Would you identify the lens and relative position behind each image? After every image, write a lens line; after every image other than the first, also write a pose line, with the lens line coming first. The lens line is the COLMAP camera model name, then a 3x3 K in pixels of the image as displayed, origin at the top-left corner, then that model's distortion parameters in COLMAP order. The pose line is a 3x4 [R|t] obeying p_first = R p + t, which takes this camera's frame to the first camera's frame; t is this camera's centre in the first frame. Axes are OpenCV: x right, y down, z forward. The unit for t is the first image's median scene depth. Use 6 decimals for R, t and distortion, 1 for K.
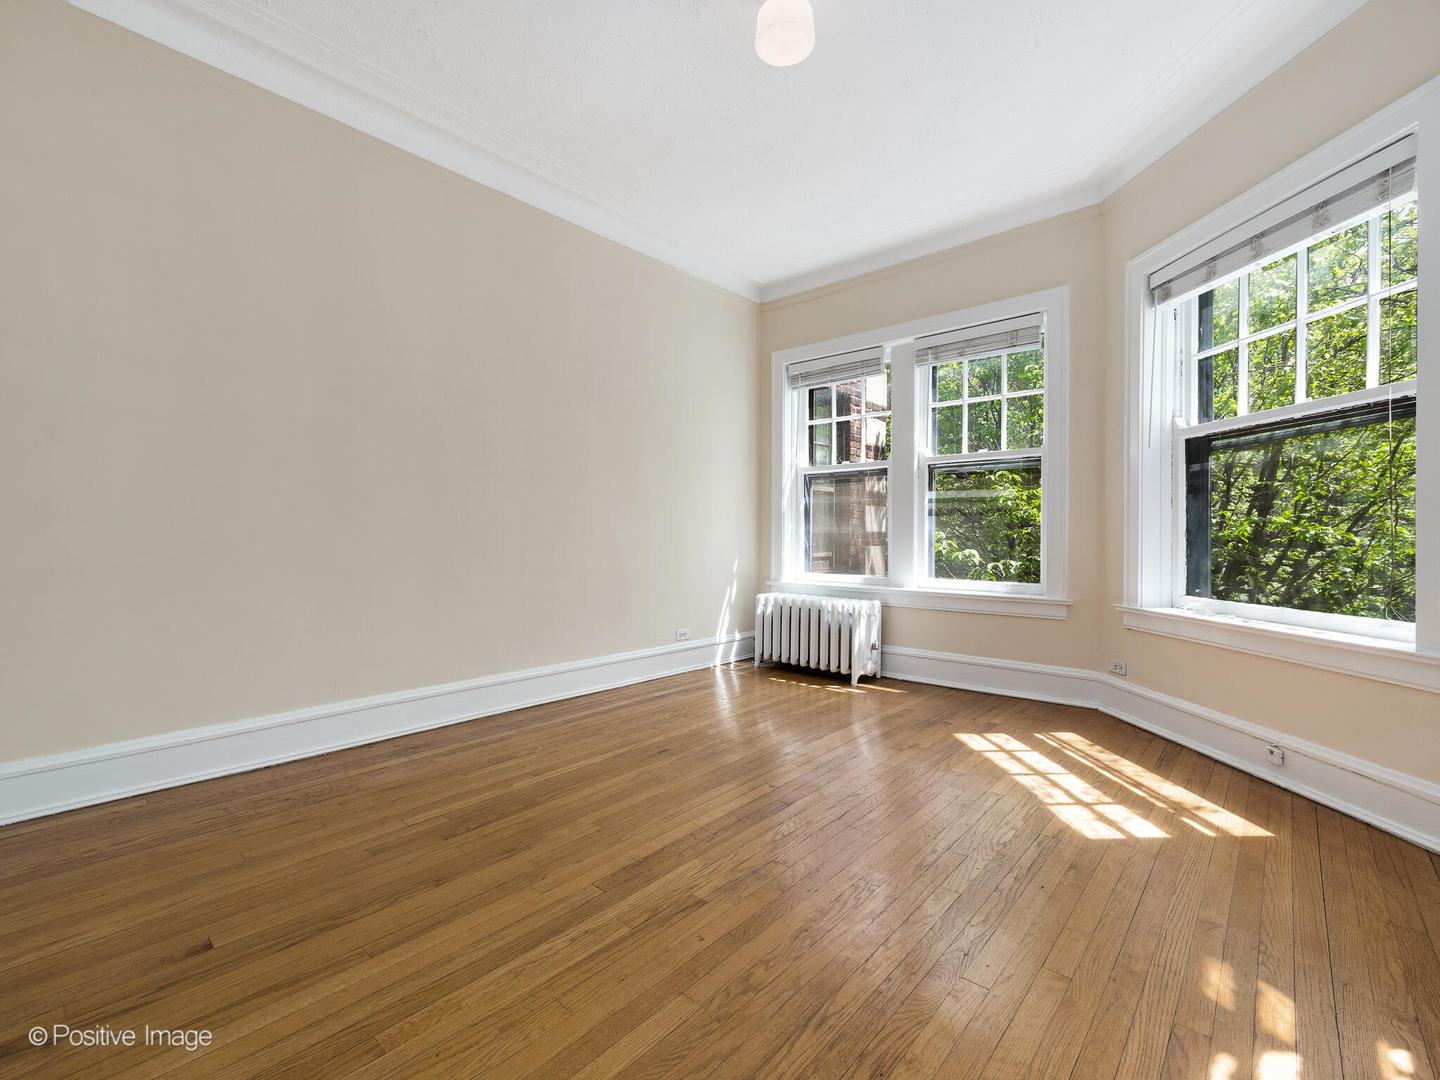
lens RADIAL K [[638.7, 0, 696.5], [0, 638.7, 539.6], [0, 0, 1]] dist [-0.007259, -0.001297]
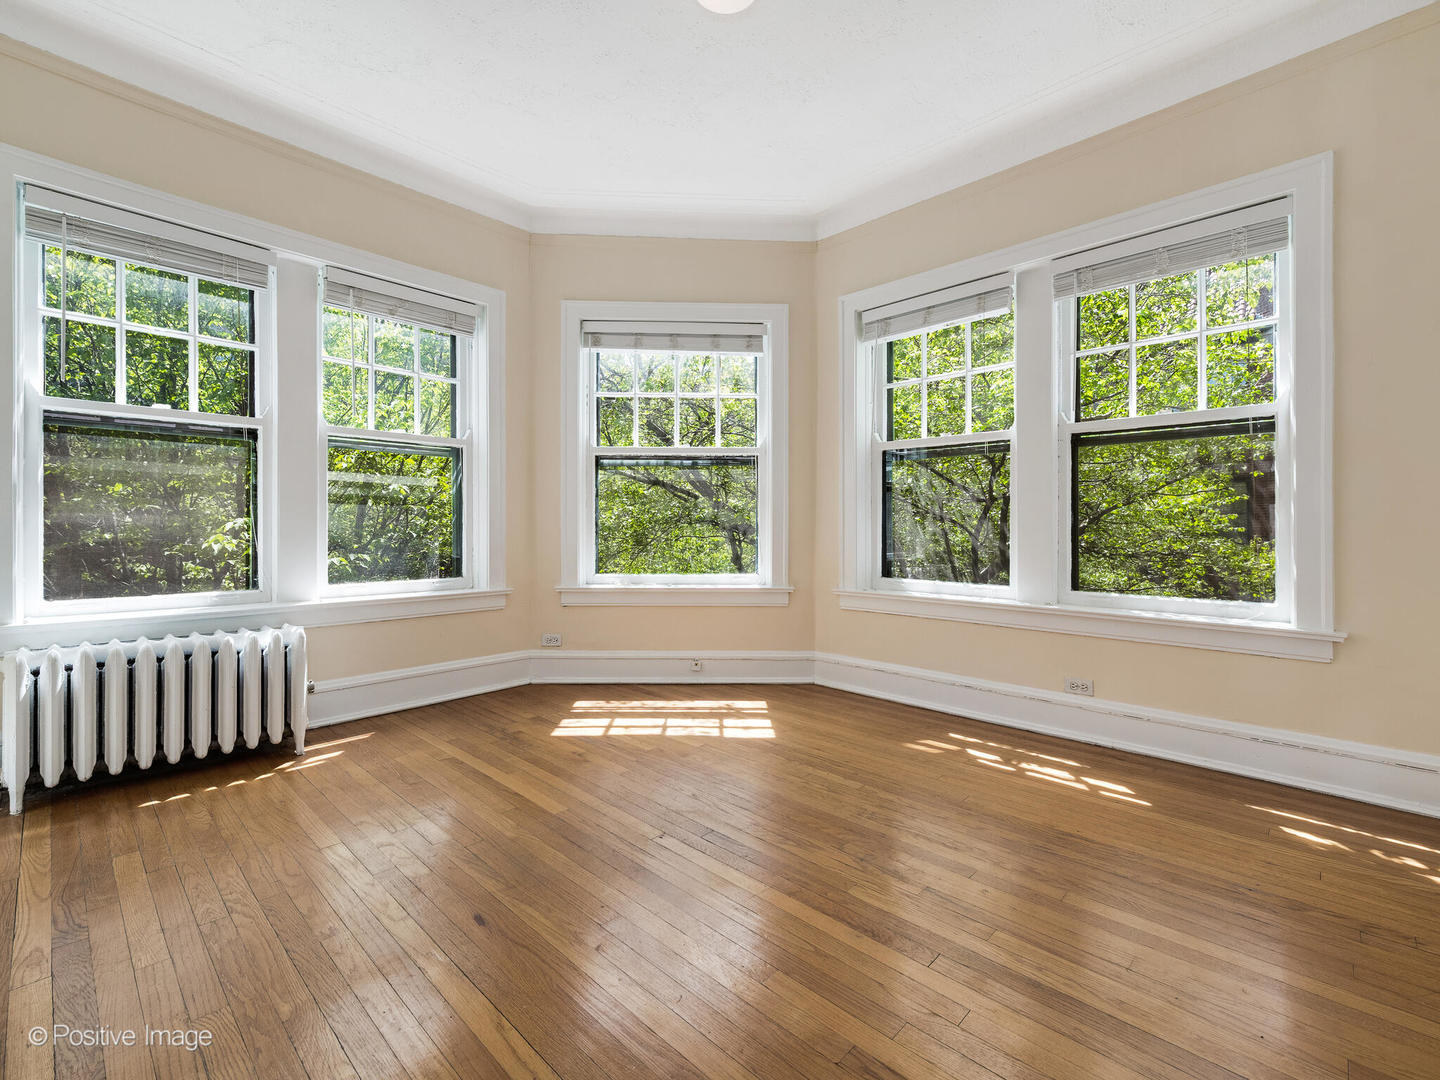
lens RADIAL K [[638.9, 0, 738.1], [0, 638.9, 528.6], [0, 0, 1]] dist [0.008020, 0.000616]
pose [[0.000800, -0.010409, 0.999946, -0.649850], [0.000457, 0.999946, 0.010408, -0.022845], [-1.000000, 0.000448, 0.000805, 0.818149]]
